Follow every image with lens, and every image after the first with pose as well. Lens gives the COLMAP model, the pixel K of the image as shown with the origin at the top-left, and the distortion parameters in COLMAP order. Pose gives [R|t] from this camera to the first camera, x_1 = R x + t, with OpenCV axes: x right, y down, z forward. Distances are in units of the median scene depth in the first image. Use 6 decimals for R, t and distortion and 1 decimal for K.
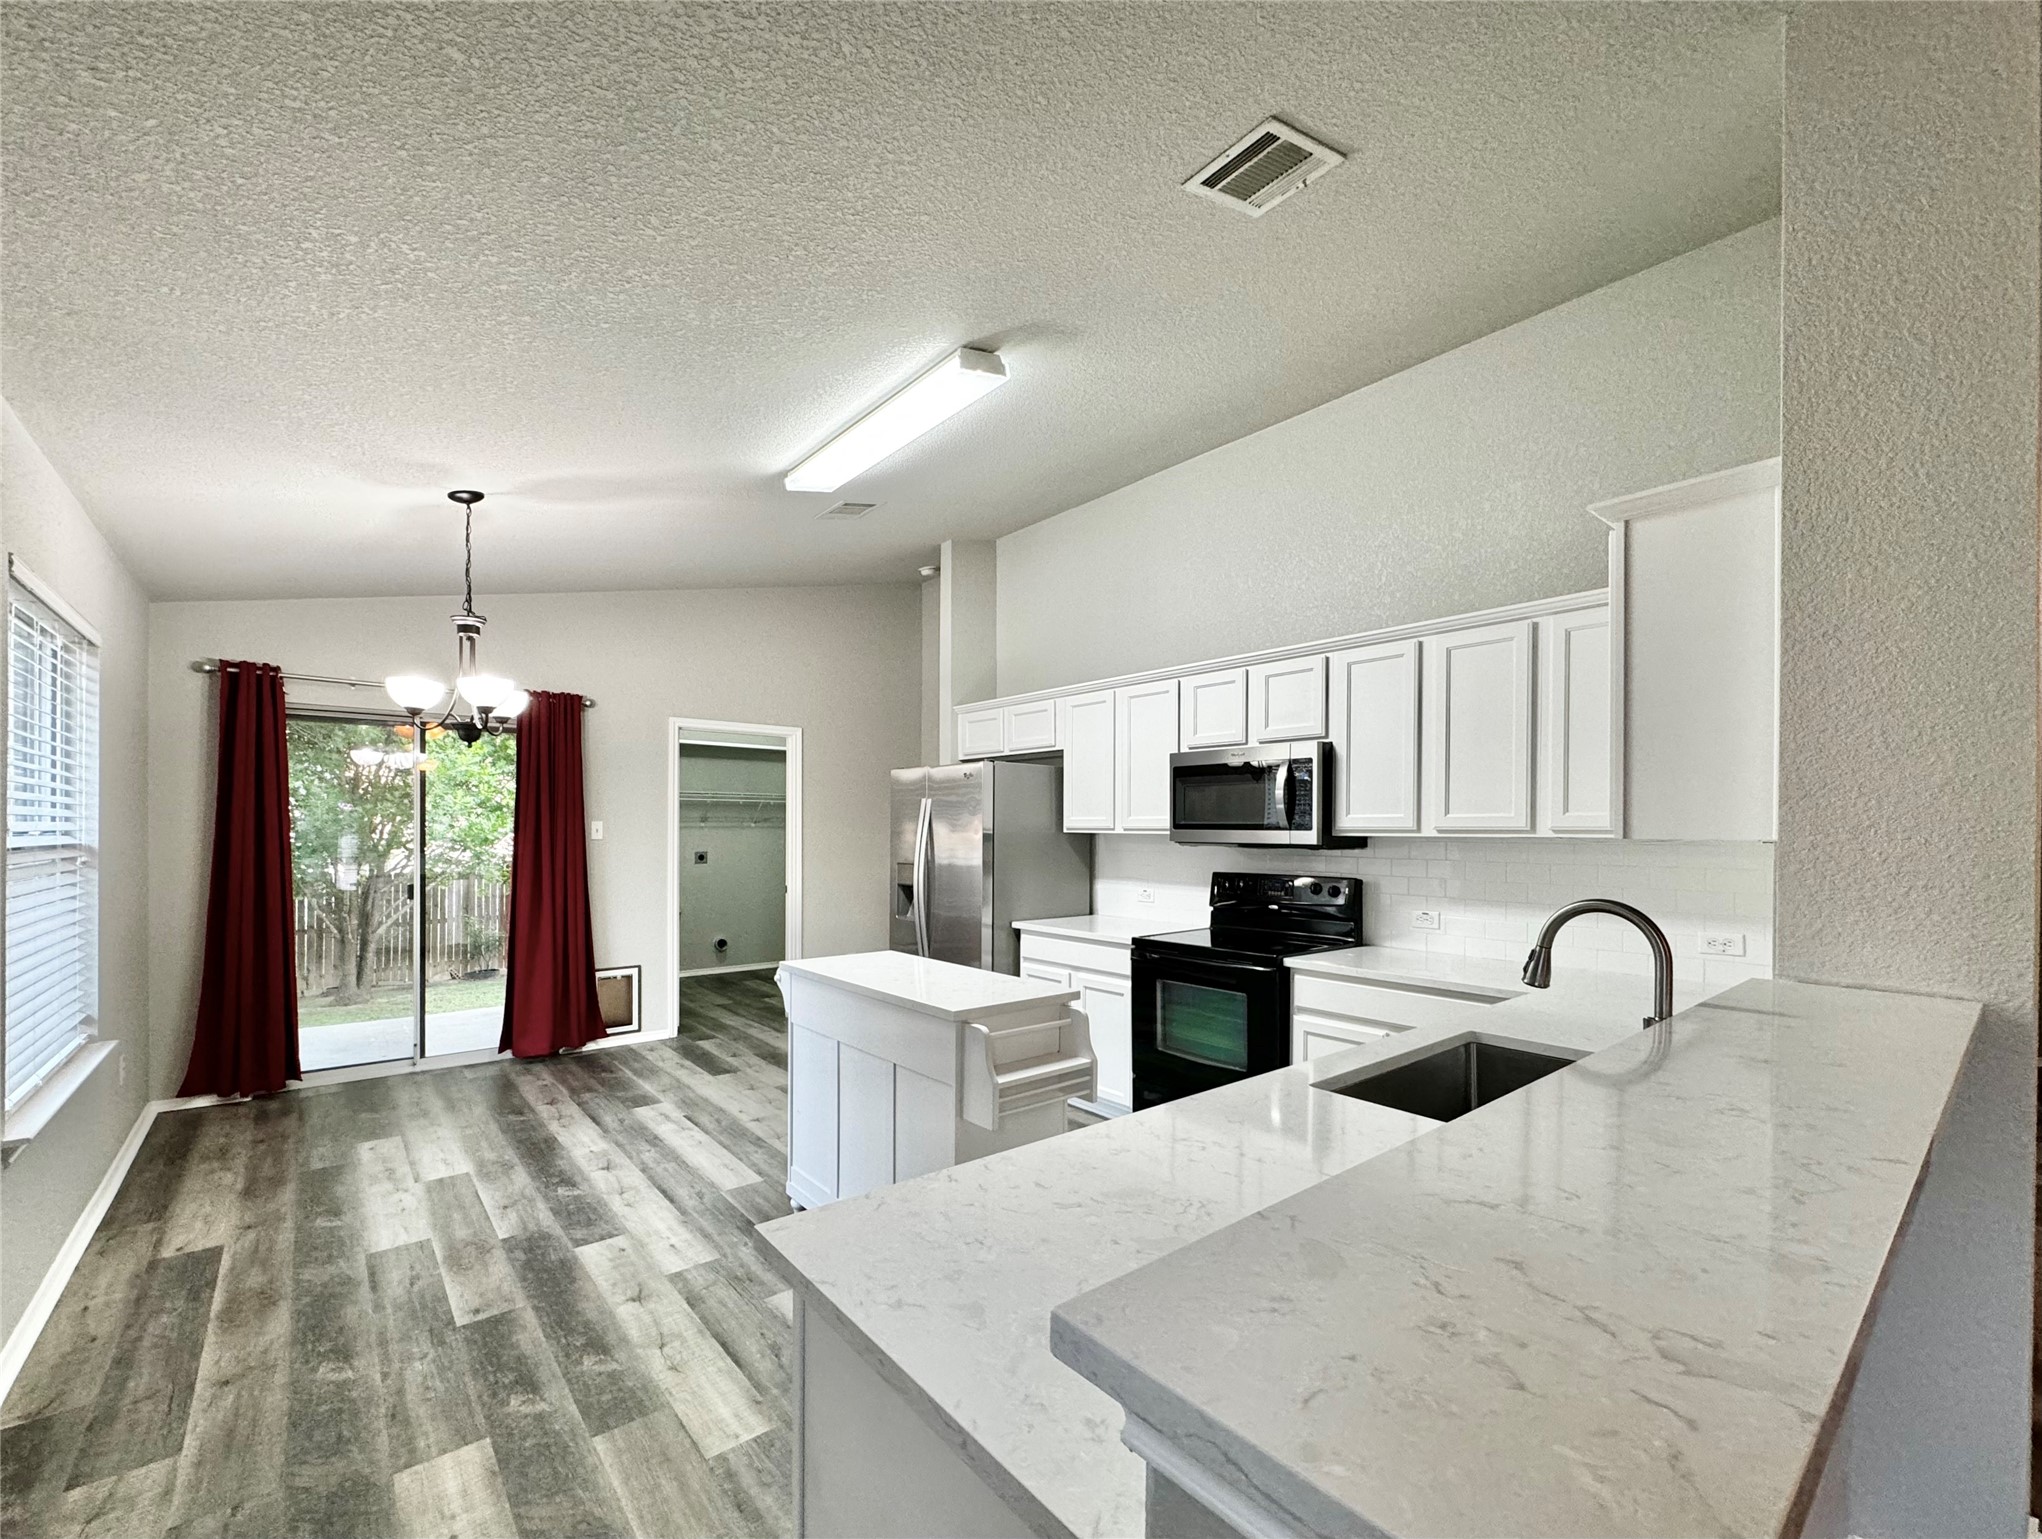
lens RADIAL K [[865.8, 0, 1017.0], [0, 865.8, 842.1], [0, 0, 1]] dist [-0.000539, -0.000328]
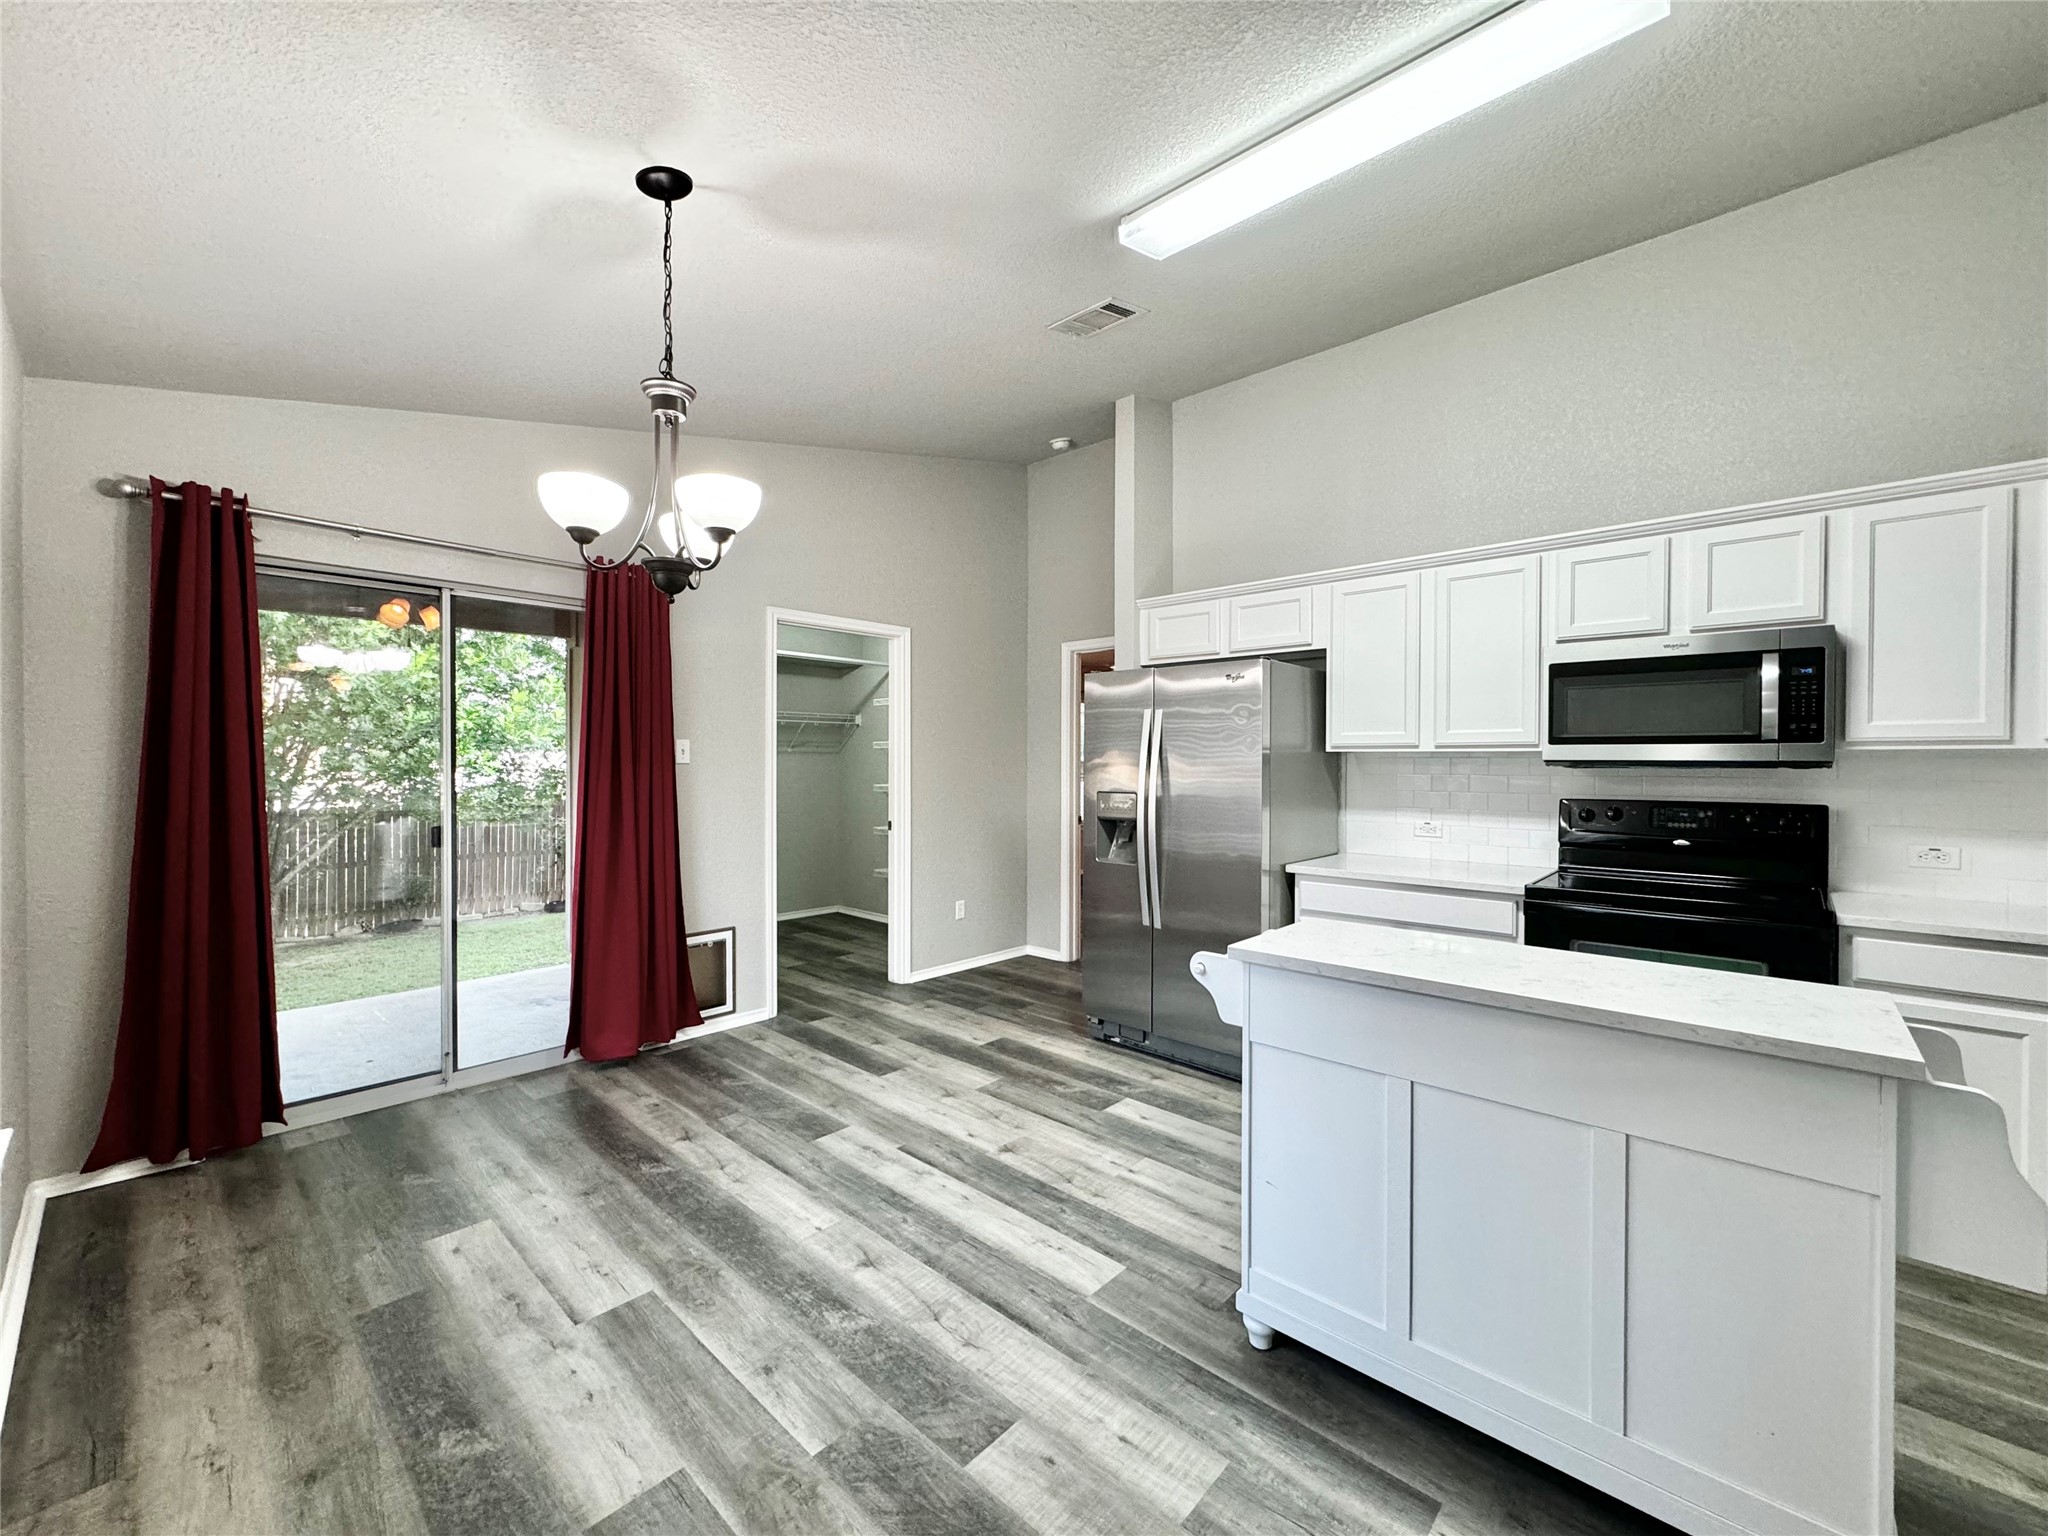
lens RADIAL K [[832.0, 0, 1025.4], [0, 832.0, 773.0], [0, 0, 1]] dist [-0.000794, -0.000193]
pose [[0.990906, -0.001874, 0.134544, -0.344370], [0.002253, 0.999994, -0.002668, 0.010398], [-0.134538, 0.002947, 0.990904, 0.287478]]
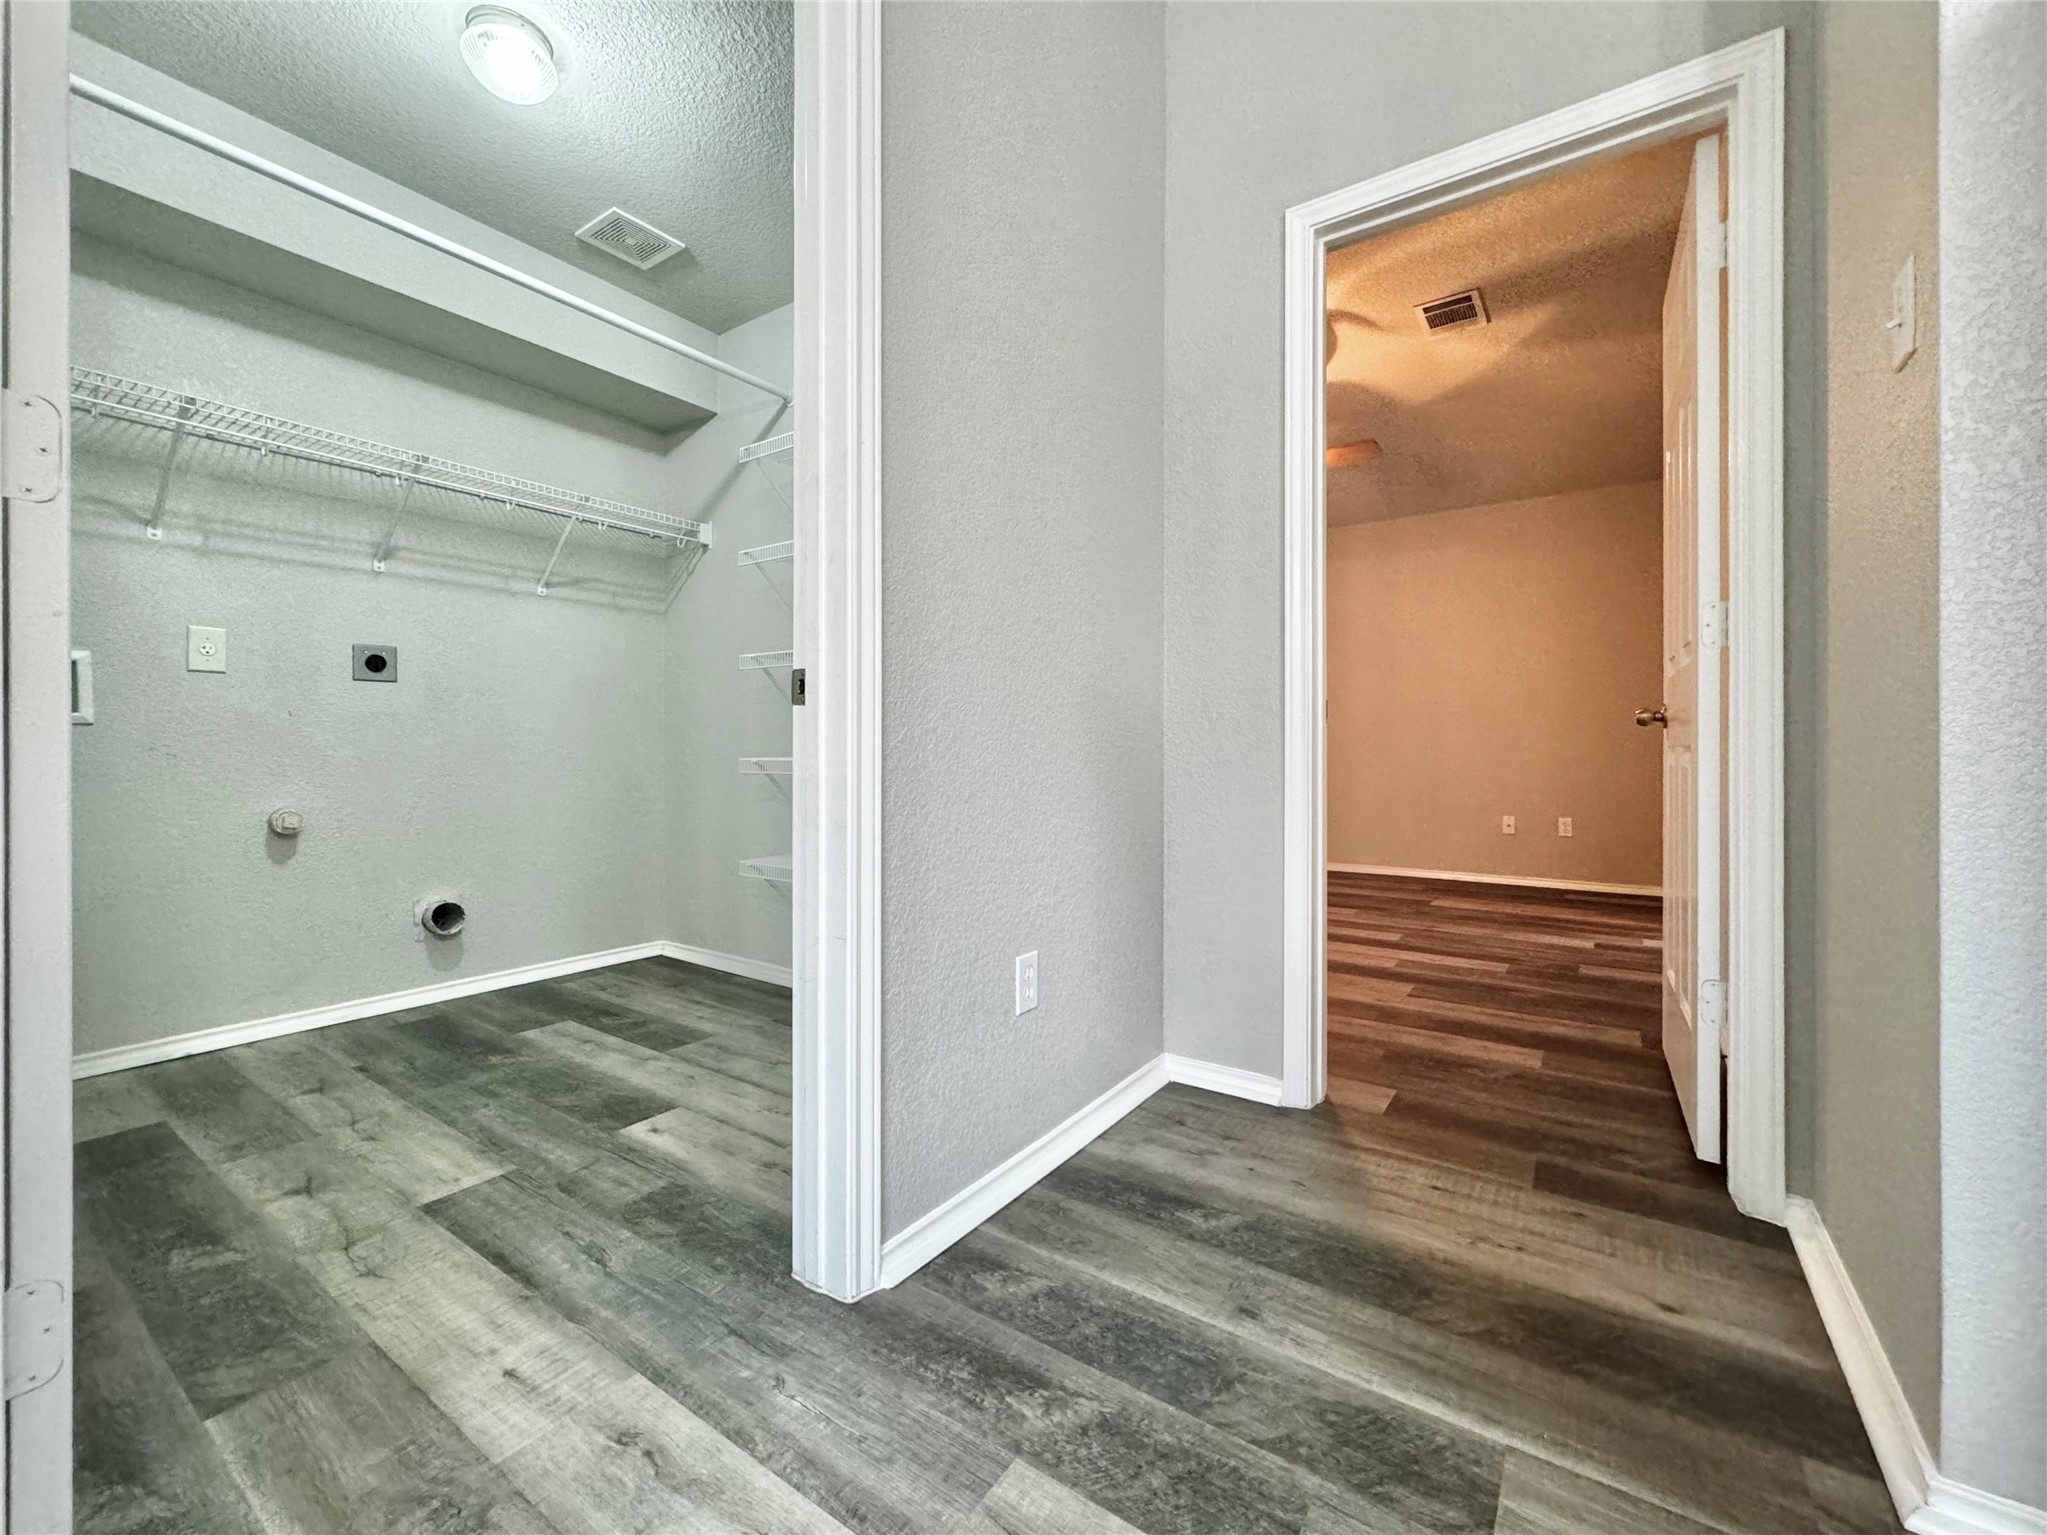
lens RADIAL K [[841.6, 0, 1023.5], [0, 841.6, 767.5], [0, 0, 1]] dist [-0.000850, -0.000375]
pose [[0.963085, -0.007131, 0.269104, -0.377090], [0.006247, 0.999972, 0.004139, 0.104602], [-0.269126, -0.002306, 0.963102, 1.105790]]
